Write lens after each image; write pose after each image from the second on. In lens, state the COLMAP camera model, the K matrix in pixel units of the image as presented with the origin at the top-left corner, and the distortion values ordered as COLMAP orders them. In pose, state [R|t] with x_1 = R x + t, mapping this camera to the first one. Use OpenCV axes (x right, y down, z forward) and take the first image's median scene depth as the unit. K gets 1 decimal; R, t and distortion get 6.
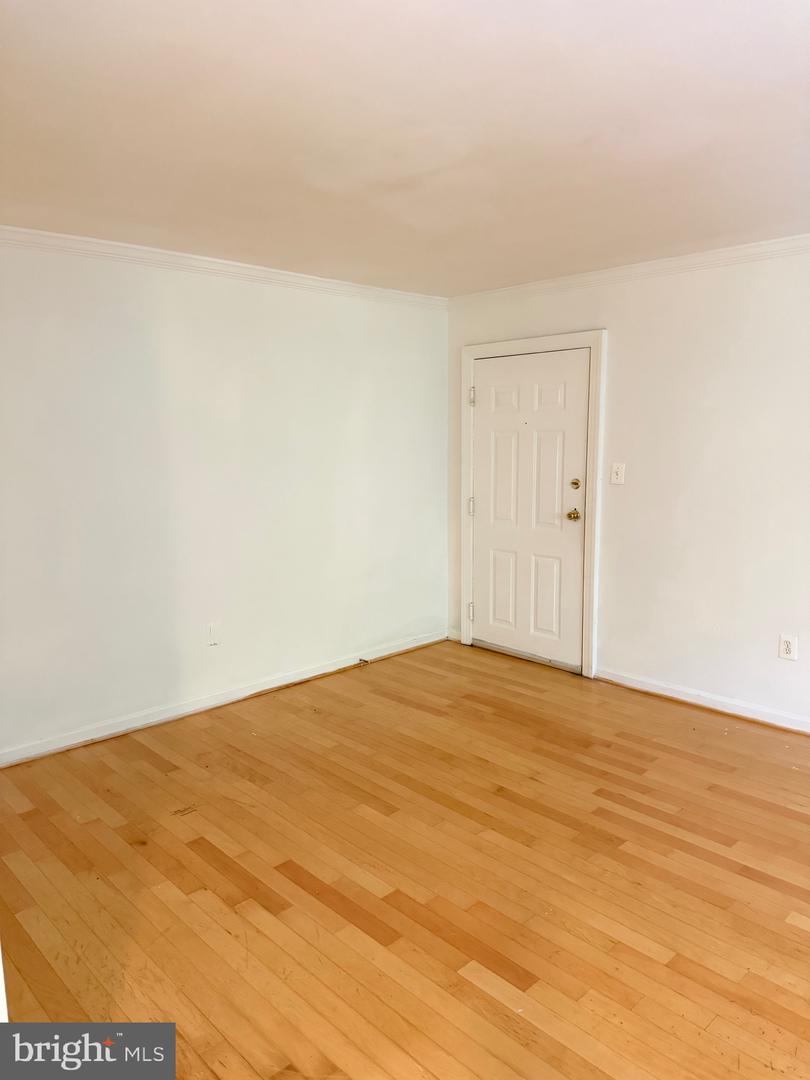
lens RADIAL K [[759.3, 0, 405.0], [0, 759.3, 540.0], [0, 0, 1]] dist [0.117474, -0.197069]
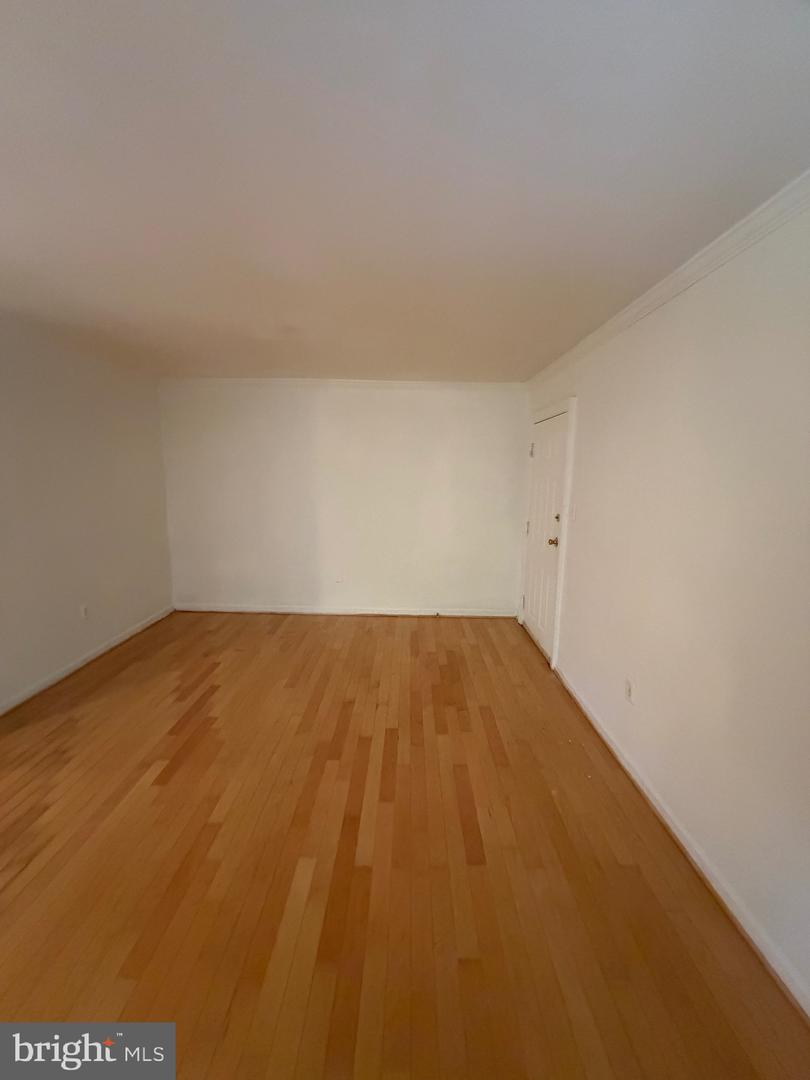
lens RADIAL K [[432.0, 0, 405.0], [0, 432.0, 540.0], [0, 0, 1]] dist [0.003059, 0.000281]
pose [[0.714216, 0.130011, -0.687745, 0.684171], [-0.120981, 0.990738, 0.061652, -0.062817], [0.689391, 0.039171, 0.723330, 0.380170]]
